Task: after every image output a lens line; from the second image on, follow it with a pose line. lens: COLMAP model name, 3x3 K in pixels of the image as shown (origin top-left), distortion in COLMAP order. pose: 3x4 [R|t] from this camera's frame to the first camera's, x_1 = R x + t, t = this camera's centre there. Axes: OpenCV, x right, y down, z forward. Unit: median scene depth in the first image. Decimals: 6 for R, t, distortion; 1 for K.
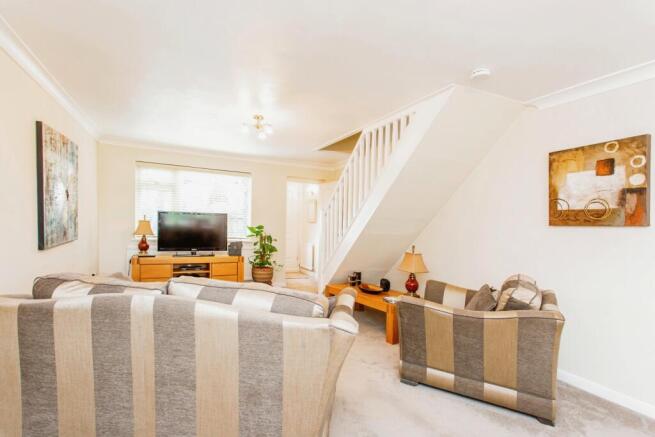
lens RADIAL K [[318.7, 0, 327.5], [0, 318.7, 218.5], [0, 0, 1]] dist [-0.000903, -0.000082]
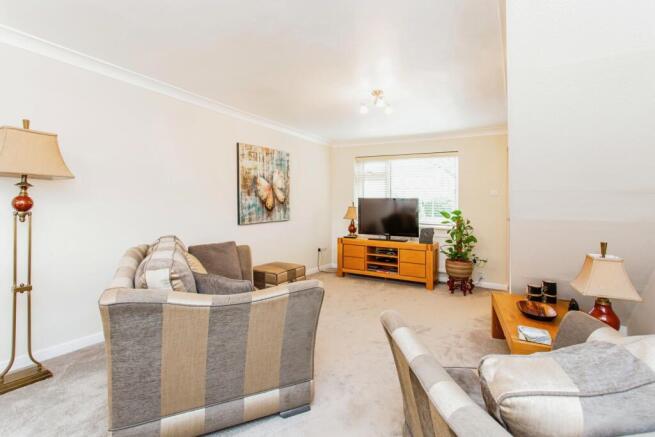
lens RADIAL K [[319.6, 0, 325.1], [0, 319.6, 207.1], [0, 0, 1]] dist [0.002968, 0.000524]
pose [[0.568189, -0.019157, -0.822675, 0.313369], [0.014920, 0.999804, -0.012977, 0.019300], [0.822763, -0.004901, 0.568363, 0.232694]]
